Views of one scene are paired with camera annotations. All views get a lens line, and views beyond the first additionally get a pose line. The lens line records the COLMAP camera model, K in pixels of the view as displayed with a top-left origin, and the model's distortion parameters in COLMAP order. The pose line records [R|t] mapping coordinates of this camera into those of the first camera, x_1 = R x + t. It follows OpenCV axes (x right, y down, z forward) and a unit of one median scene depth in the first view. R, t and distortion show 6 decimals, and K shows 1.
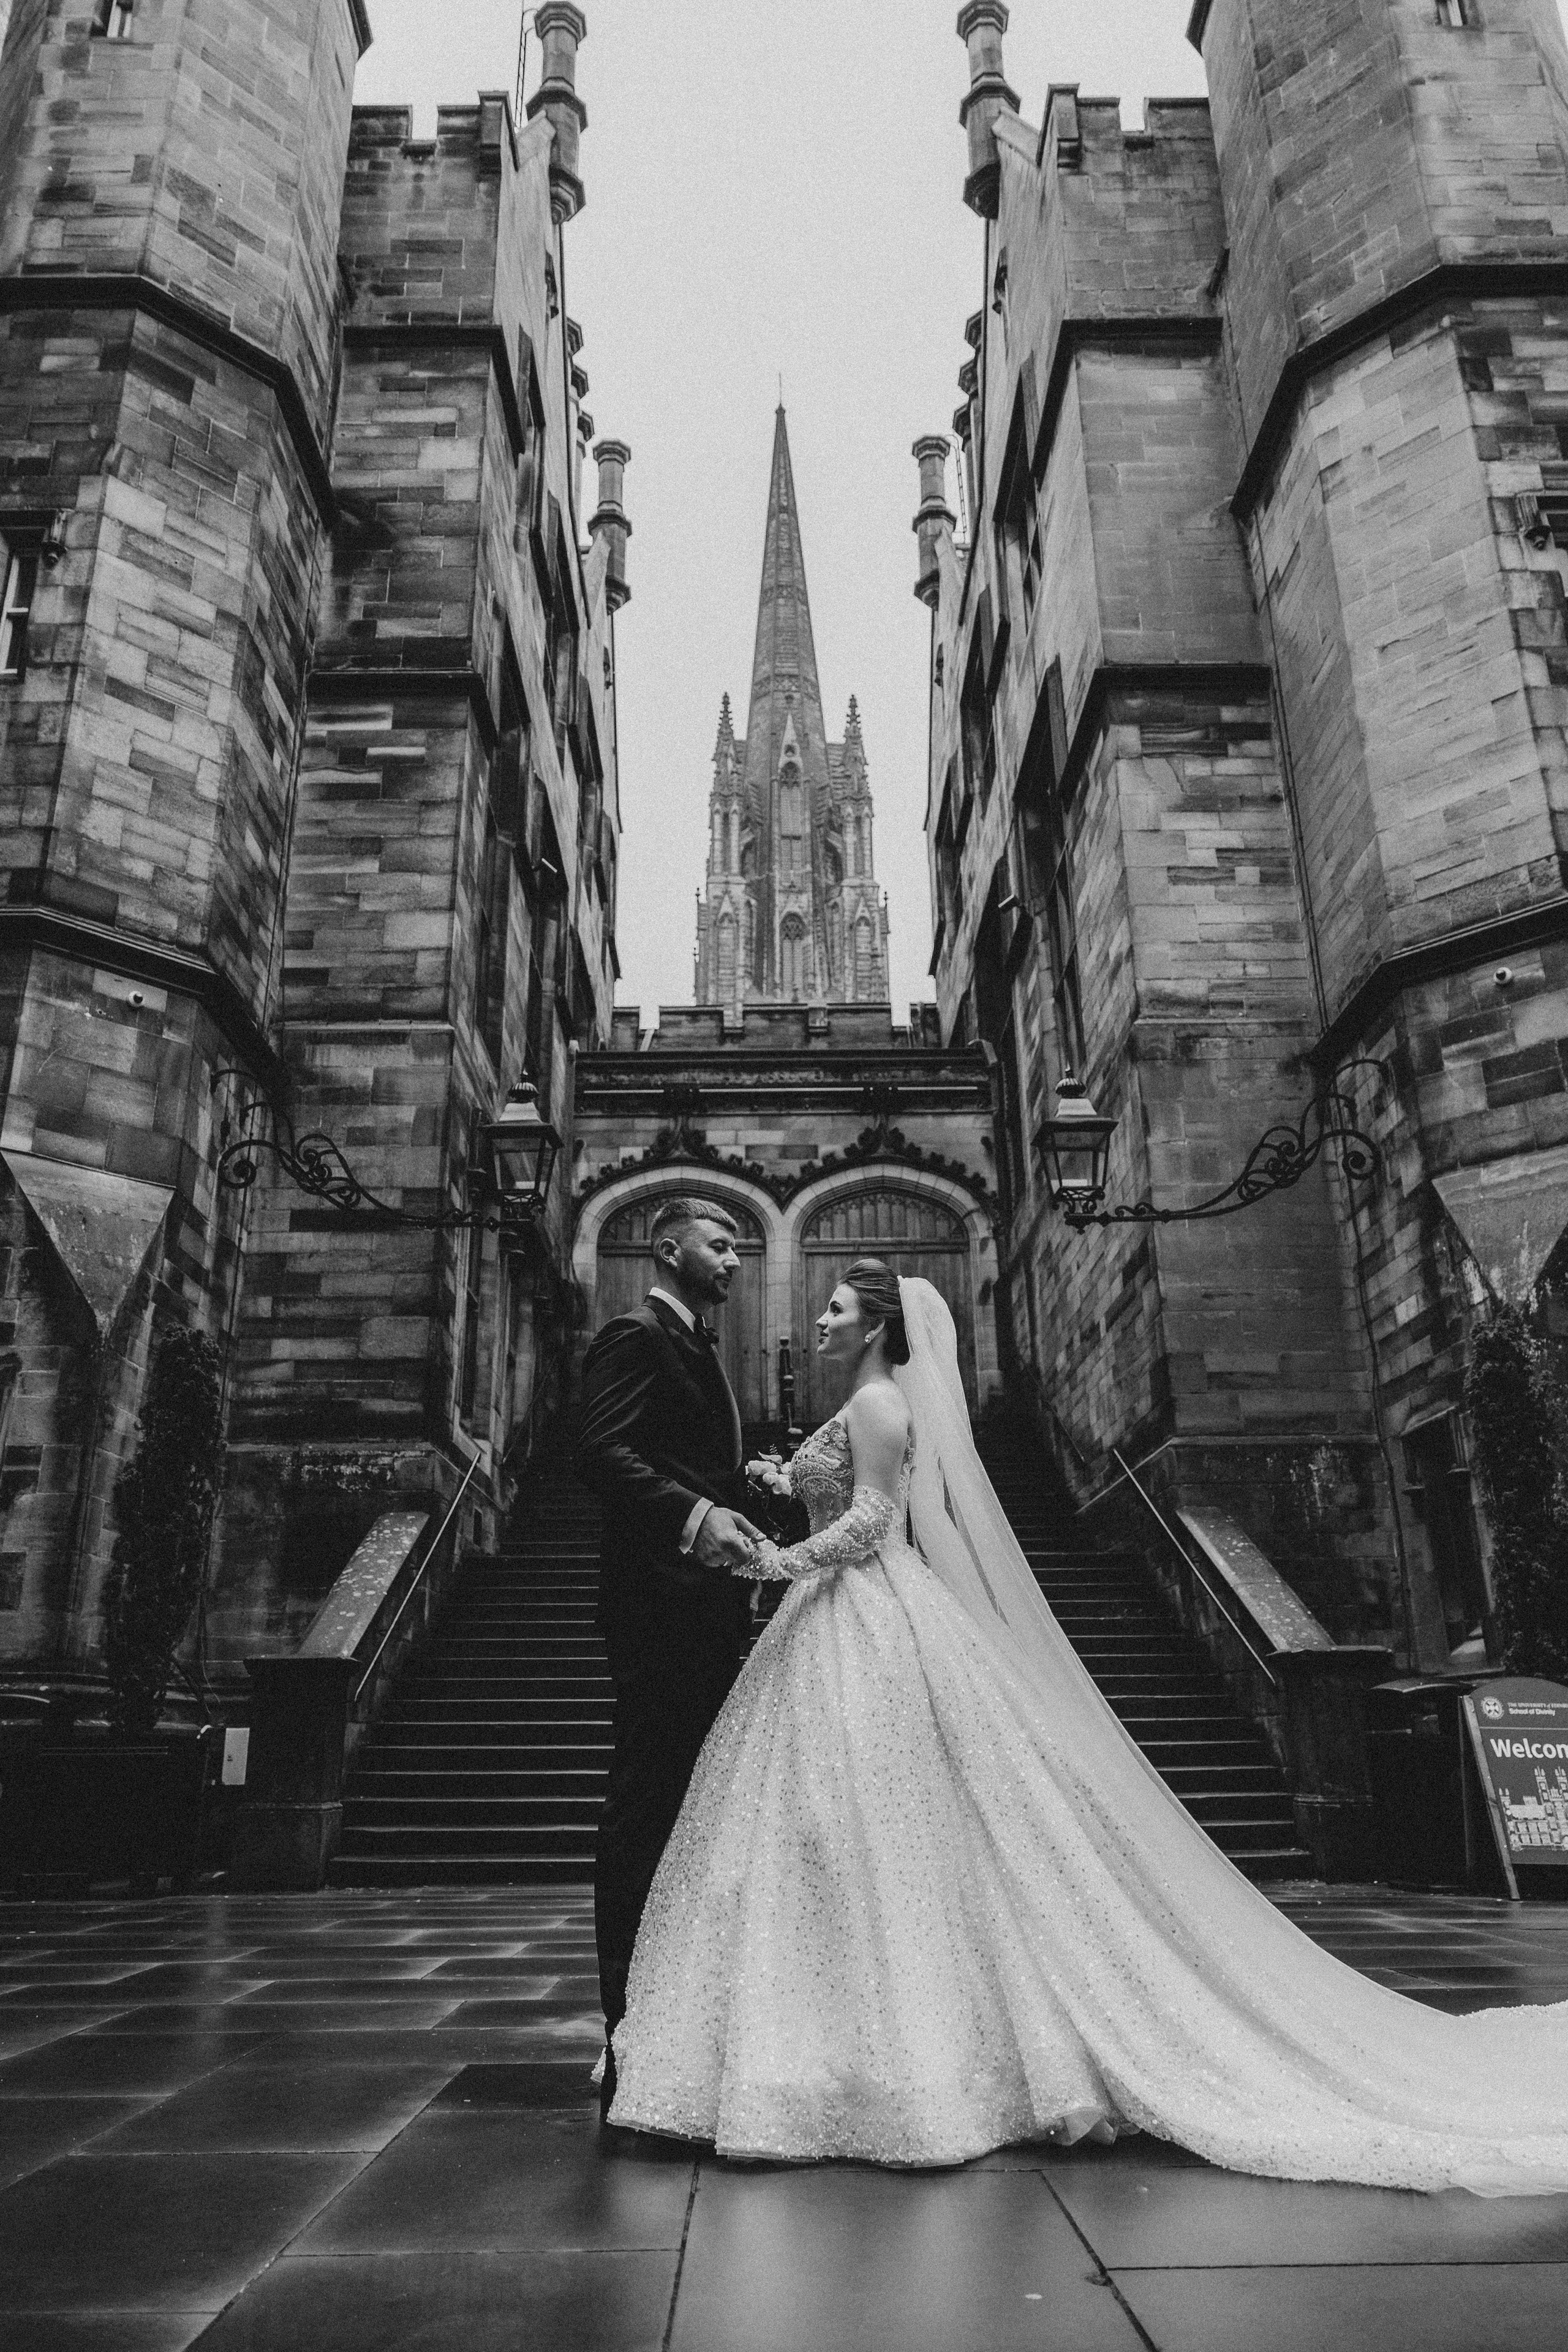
lens RADIAL K [[1698.5, 0, 752.9], [0, 1698.5, 1125.4], [0, 0, 1]] dist [0.005031, 0.005216]
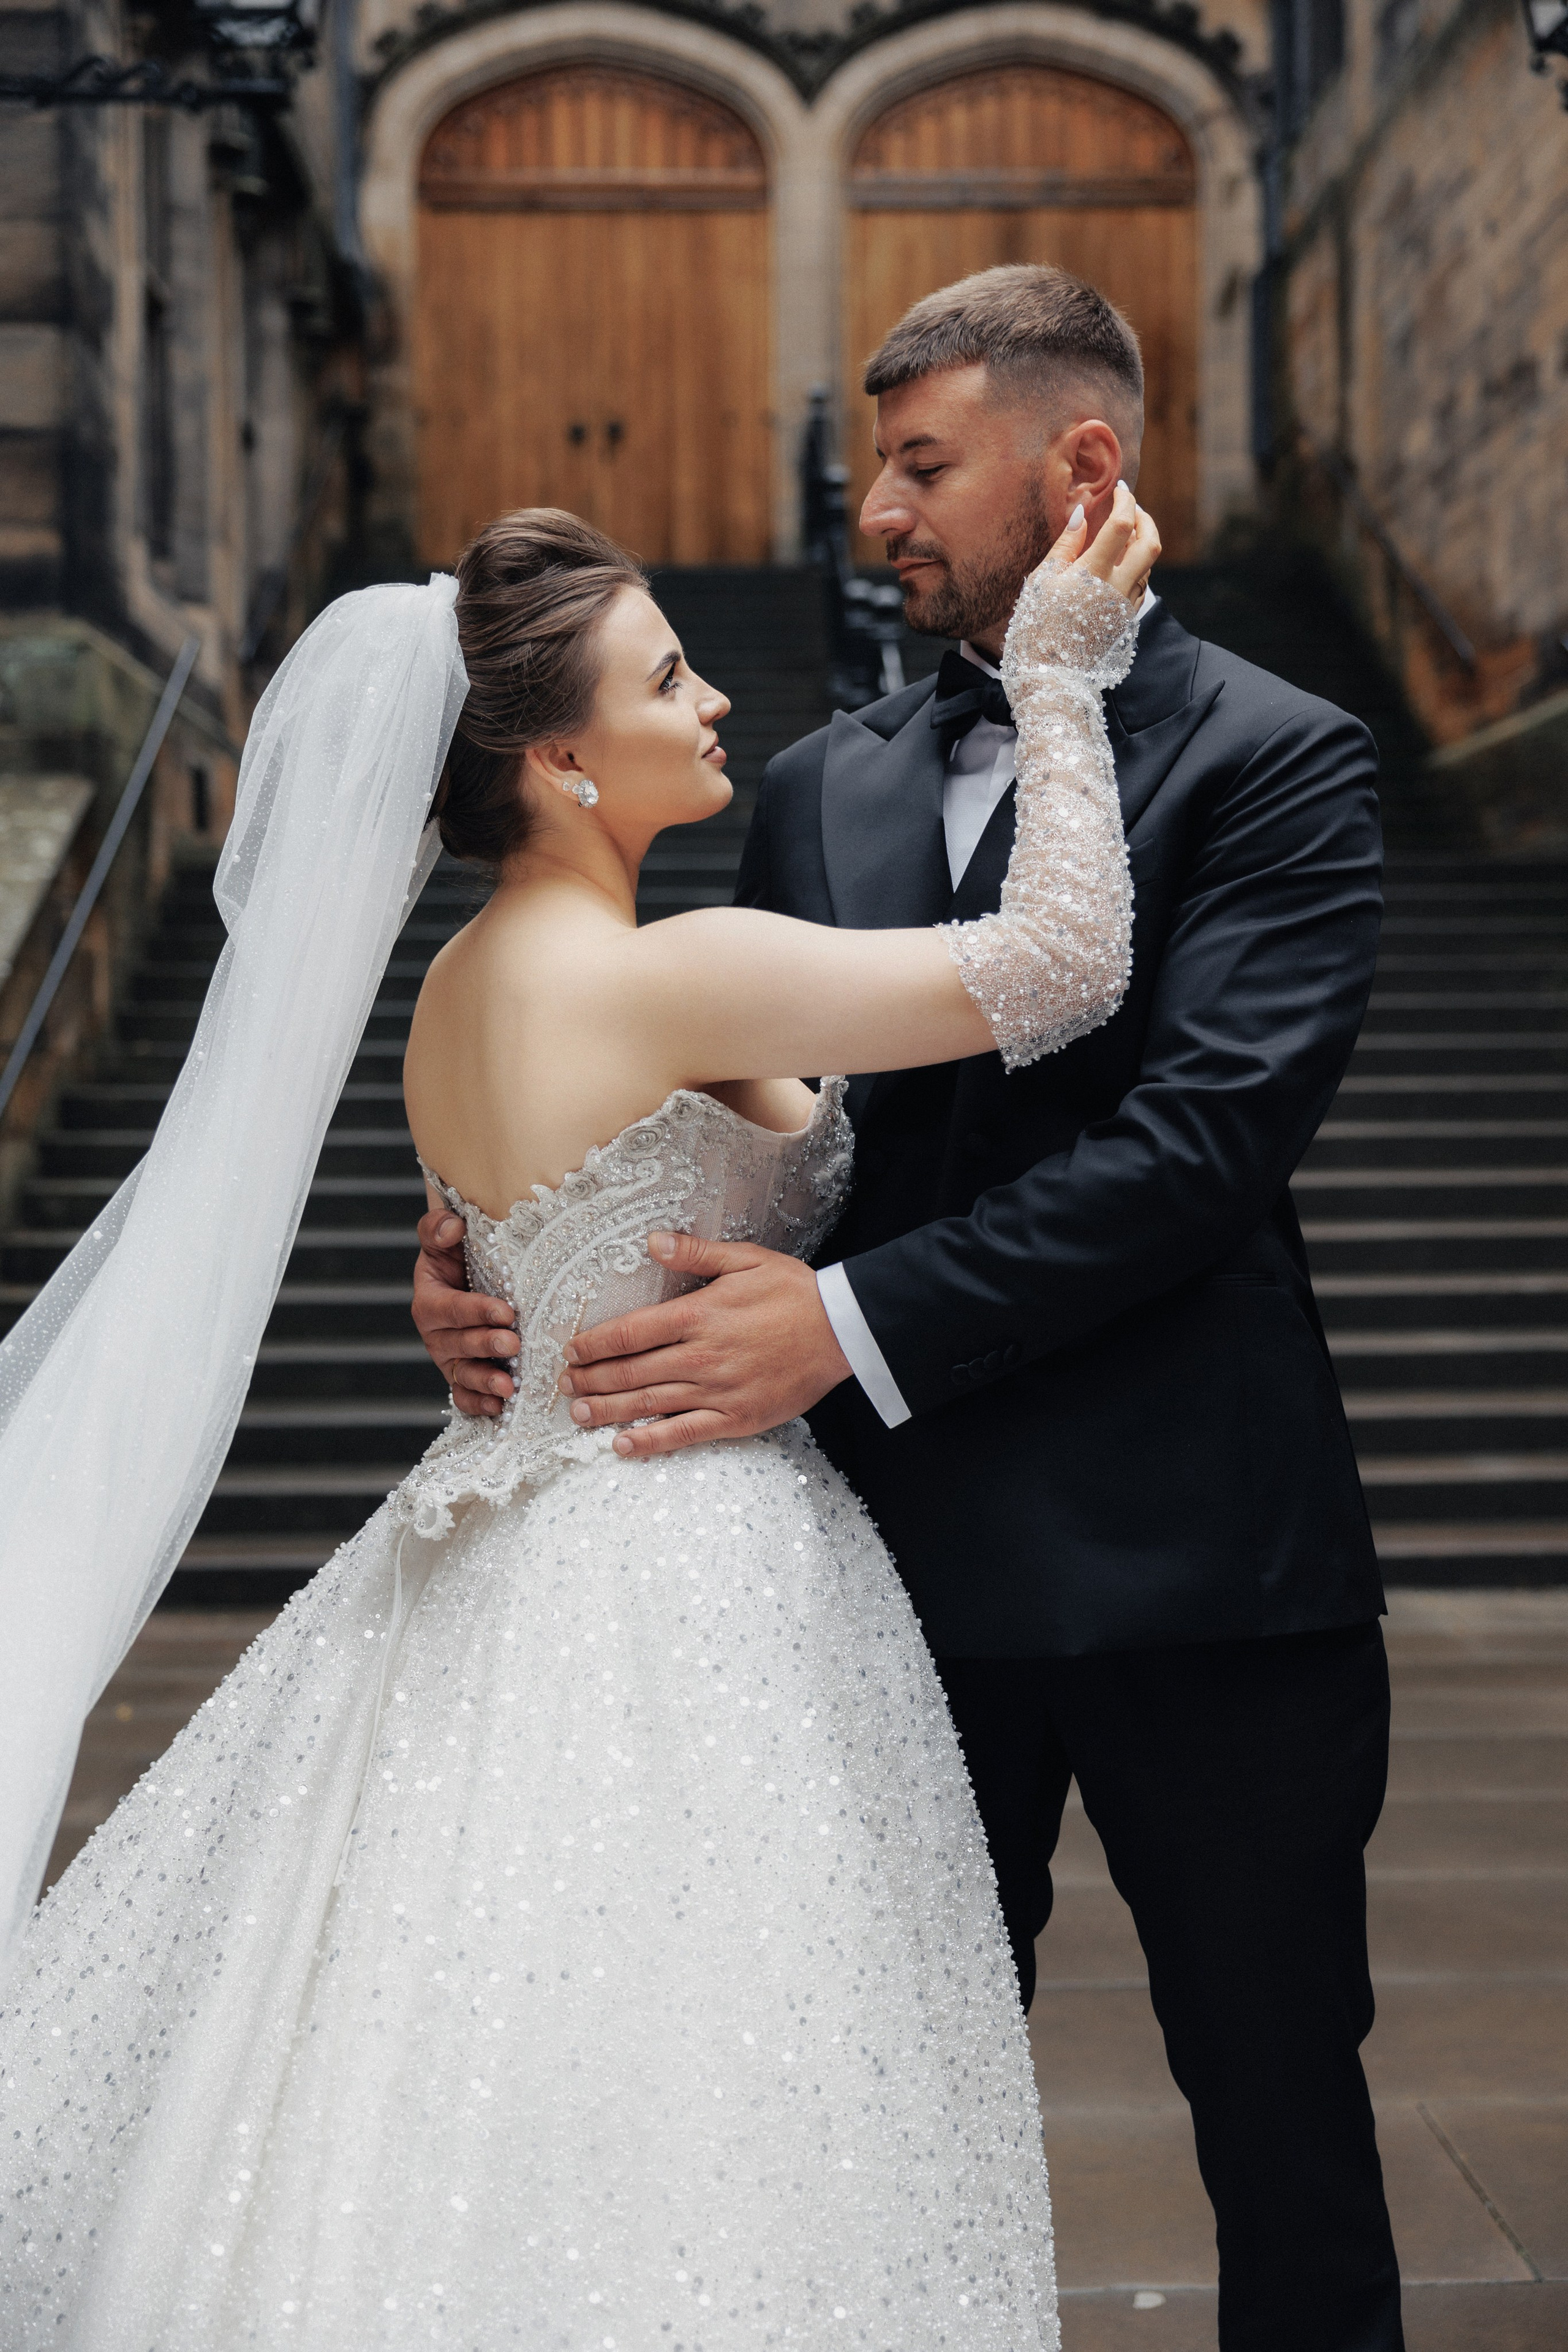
lens RADIAL K [[3031.6, 0, 784.0], [0, 3031.6, 1176.0], [0, 0, 1]] dist [0.039094, 0.014113]
pose [[0.999393, -0.002176, 0.034780, -0.027296], [-0.010764, 0.929963, 0.367496, 0.021403], [-0.033144, -0.367647, 0.929375, 0.159362]]
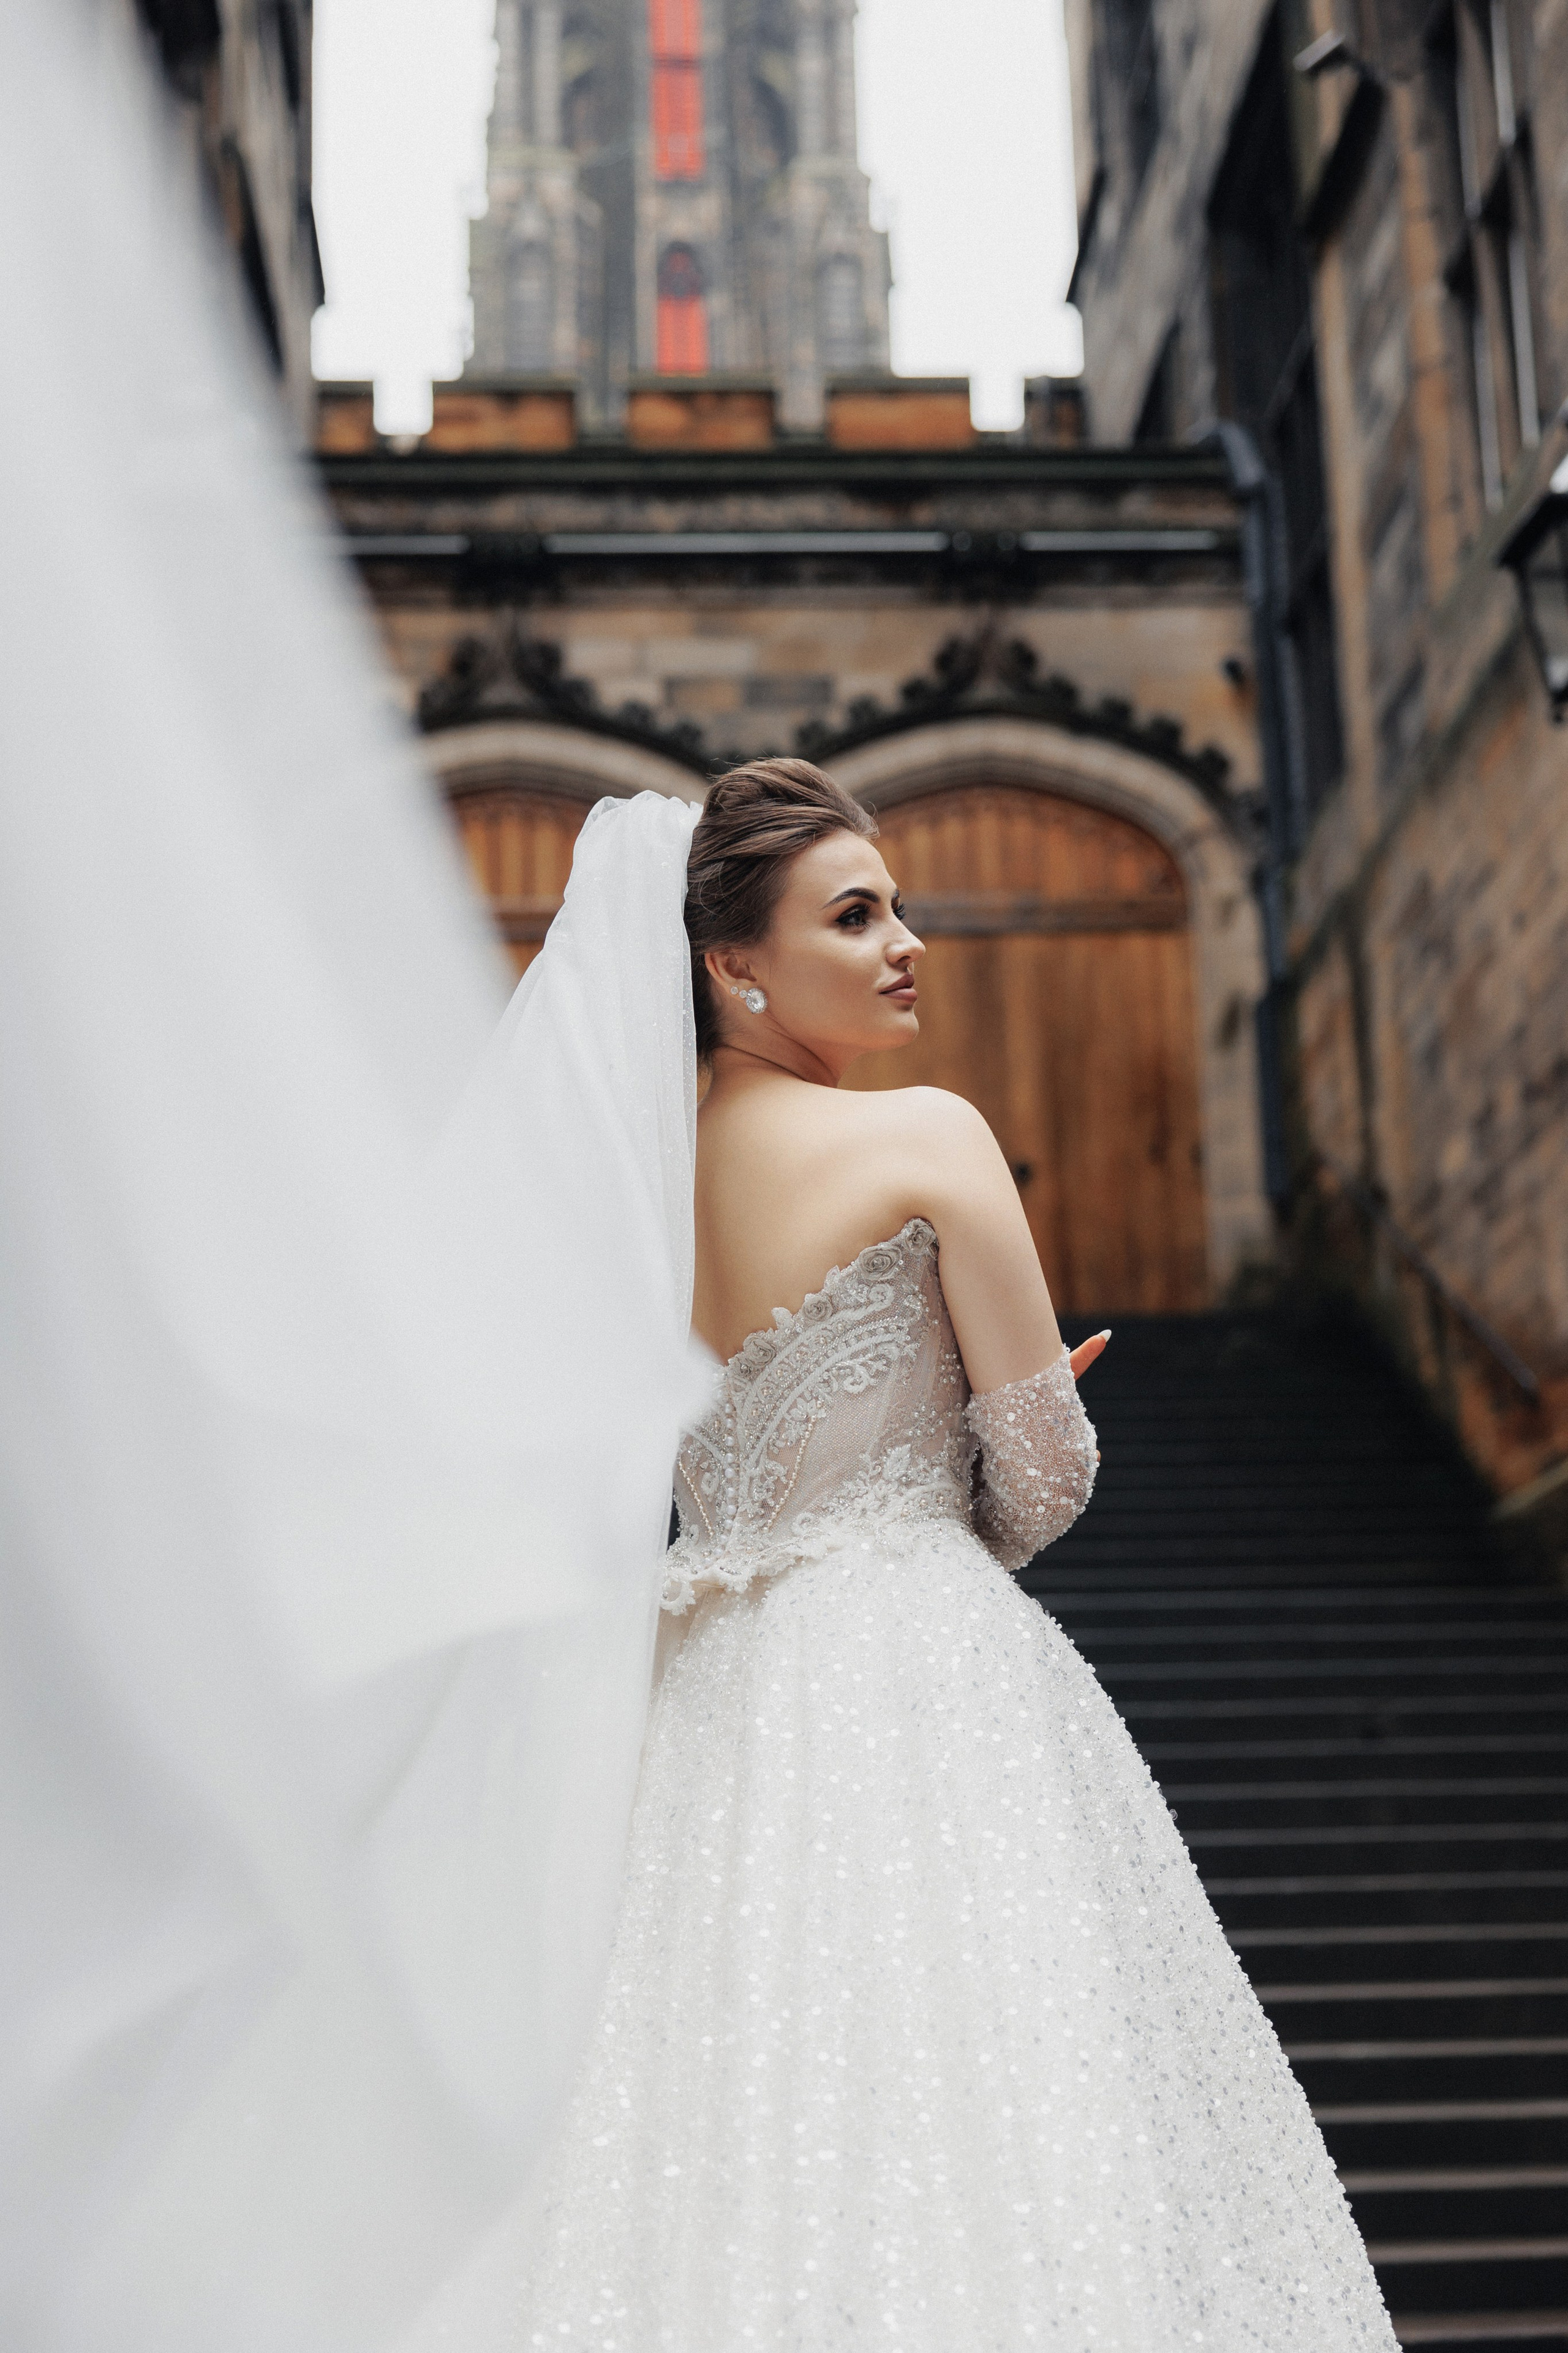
lens RADIAL K [[3713.0, 0, 778.6], [0, 3713.0, 1145.6], [0, 0, 1]] dist [0.059468, 0.047862]
pose [[0.998482, -0.004505, 0.054901, -0.038307], [-0.001344, 0.994360, 0.106049, 0.042771], [-0.055069, -0.105962, 0.992844, 0.113208]]
